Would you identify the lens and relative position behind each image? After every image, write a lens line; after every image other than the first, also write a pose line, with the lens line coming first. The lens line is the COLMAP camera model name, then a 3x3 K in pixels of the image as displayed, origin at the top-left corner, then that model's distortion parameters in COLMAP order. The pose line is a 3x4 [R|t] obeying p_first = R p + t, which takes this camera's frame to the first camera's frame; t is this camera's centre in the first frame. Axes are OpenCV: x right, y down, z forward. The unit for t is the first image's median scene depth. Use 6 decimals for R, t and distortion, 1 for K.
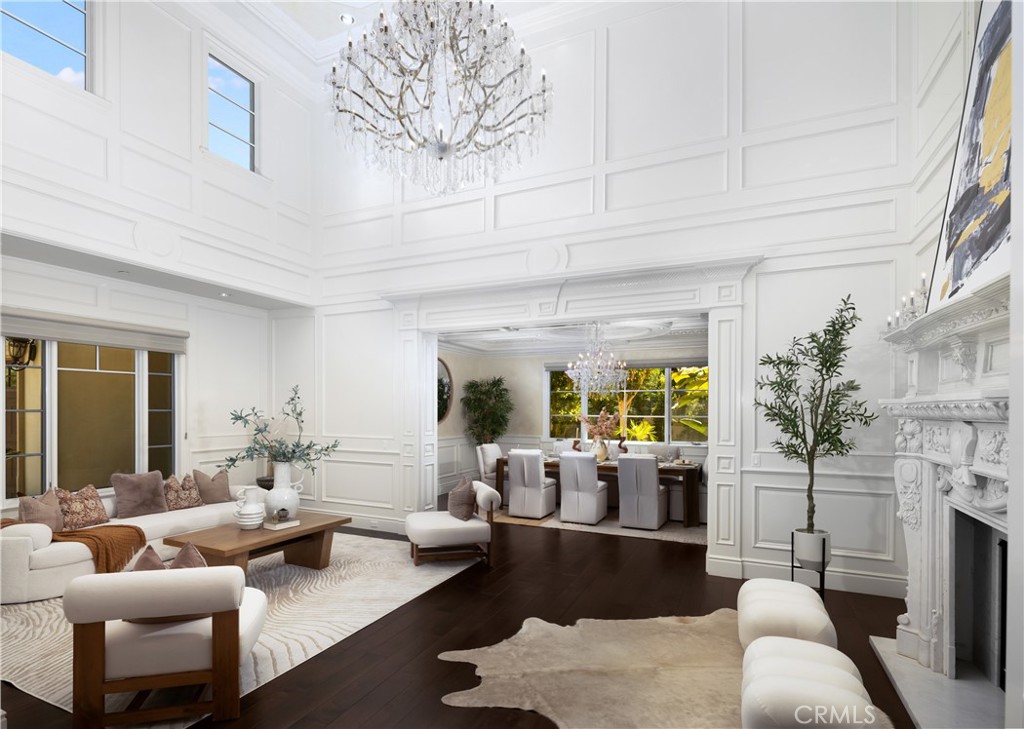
lens RADIAL K [[533.4, 0, 489.1], [0, 533.4, 411.2], [0, 0, 1]] dist [-0.000193, -0.001501]
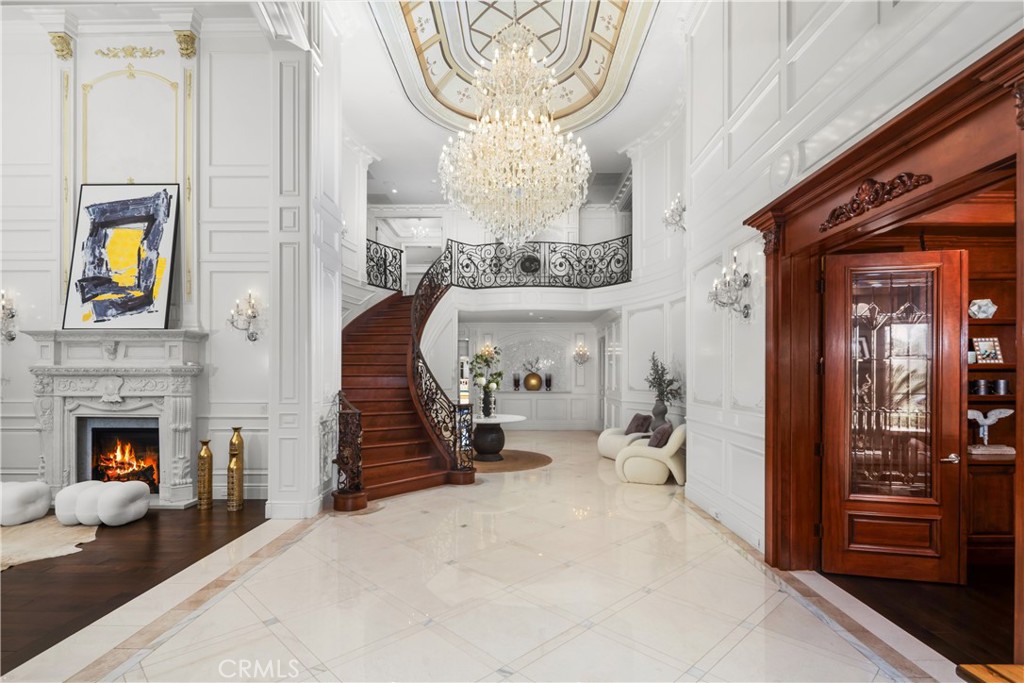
lens RADIAL K [[493.1, 0, 509.2], [0, 493.1, 374.8], [0, 0, 1]] dist [0.000874, 0.000115]
pose [[-0.418970, -0.008870, 0.907957, -1.108722], [0.001317, 0.999945, 0.010377, -0.004820], [-0.907999, 0.005543, -0.418936, 0.170813]]
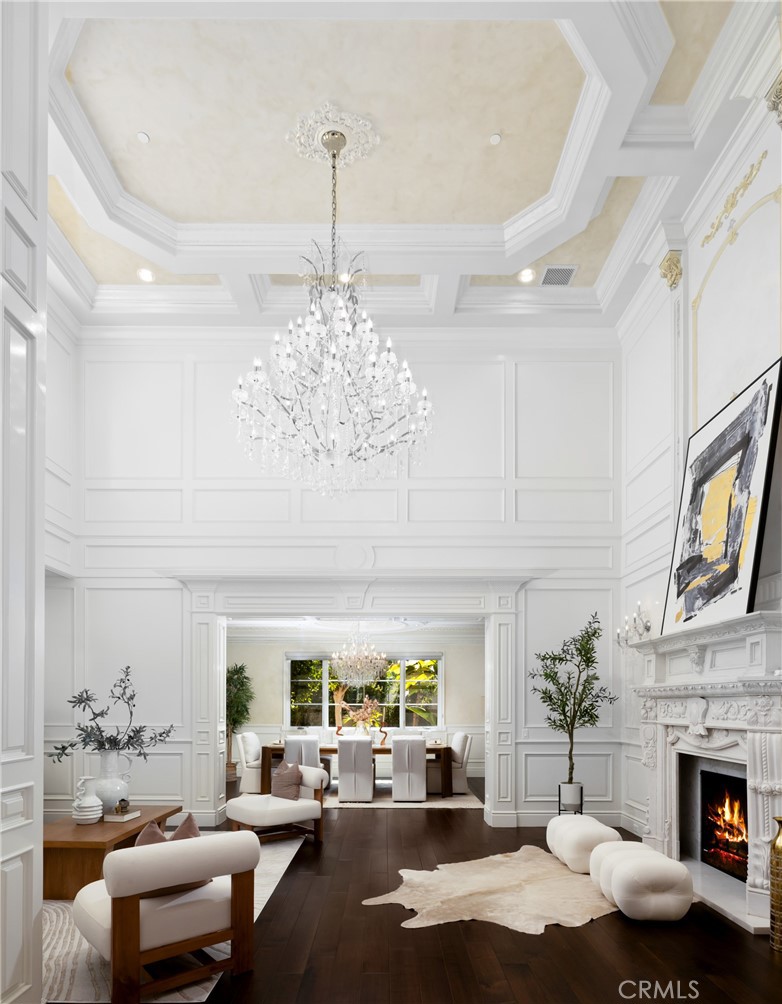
lens RADIAL K [[569.3, 0, 391.3], [0, 569.3, 702.5], [0, 0, 1]] dist [0.000367, -0.001024]
pose [[0.897589, -0.002247, 0.440828, -0.433721], [0.004400, 0.999983, -0.003862, 0.022013], [-0.440812, 0.005406, 0.897583, -0.100224]]
